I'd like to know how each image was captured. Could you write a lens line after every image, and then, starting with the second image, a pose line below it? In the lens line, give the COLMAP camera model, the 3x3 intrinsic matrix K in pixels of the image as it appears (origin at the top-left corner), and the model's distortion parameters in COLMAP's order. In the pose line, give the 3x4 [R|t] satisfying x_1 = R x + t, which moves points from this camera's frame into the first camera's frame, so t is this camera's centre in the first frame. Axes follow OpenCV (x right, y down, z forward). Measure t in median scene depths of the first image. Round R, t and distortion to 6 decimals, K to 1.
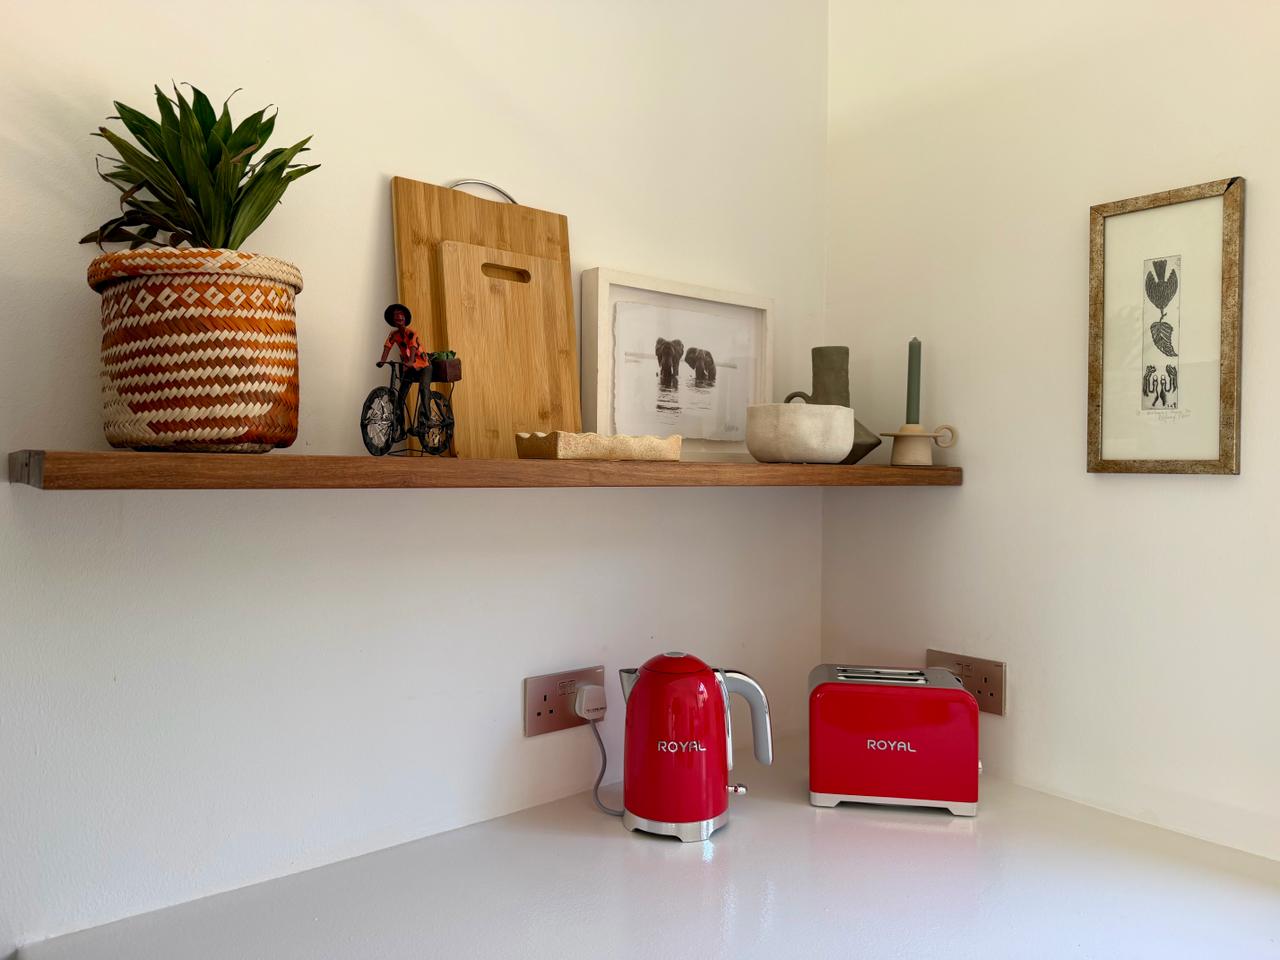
lens RADIAL K [[910.3, 0, 643.1], [0, 910.3, 527.6], [0, 0, 1]] dist [0.103322, -0.163665]
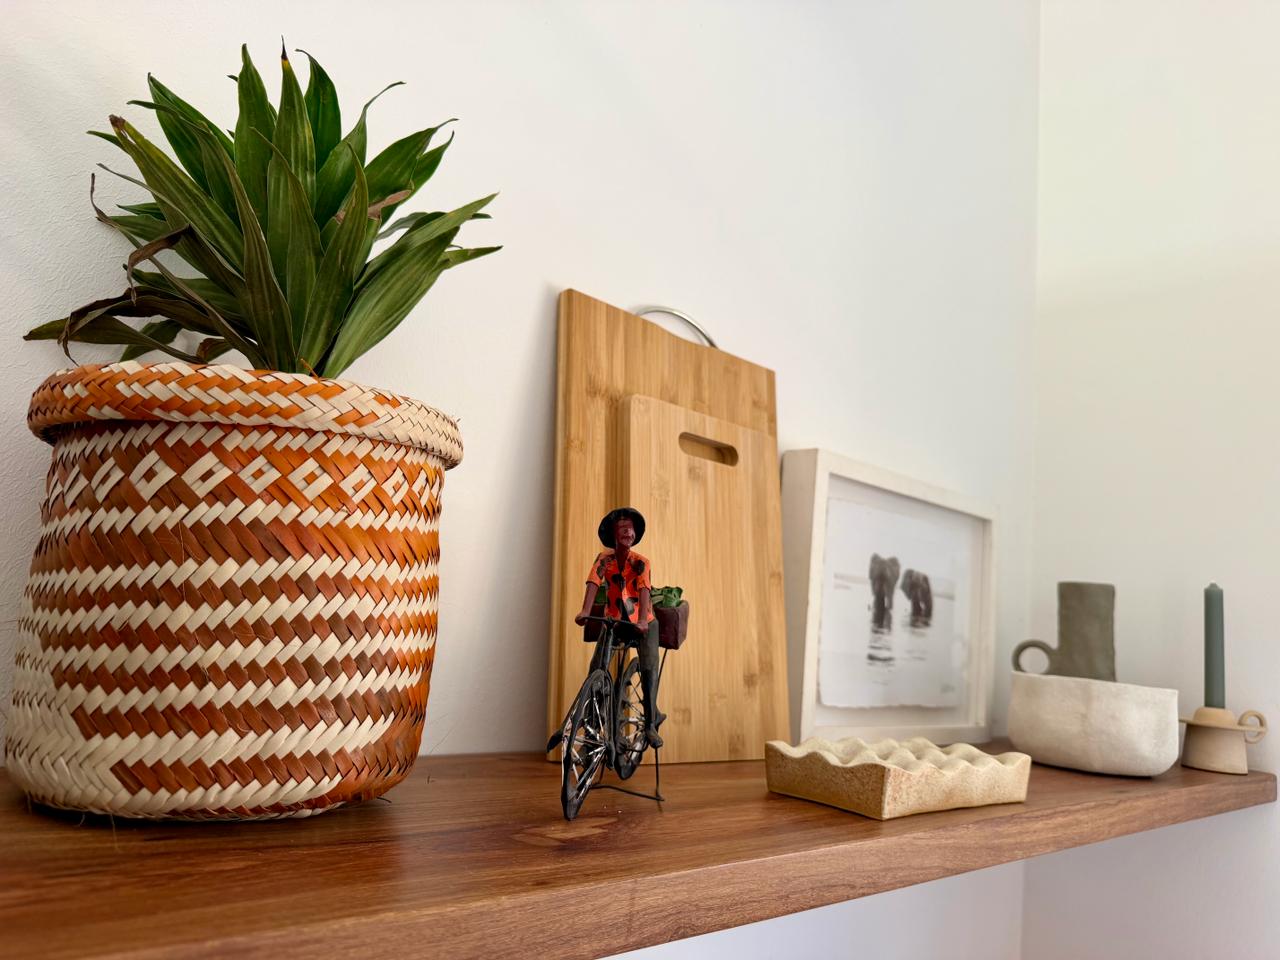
lens RADIAL K [[933.6, 0, 634.1], [0, 933.6, 532.7], [0, 0, 1]] dist [0.040398, -0.120022]
pose [[0.994554, 0.089373, 0.053615, -0.322624], [-0.079861, 0.984051, -0.158954, -0.161806], [-0.066966, 0.153807, 0.985829, 0.534526]]
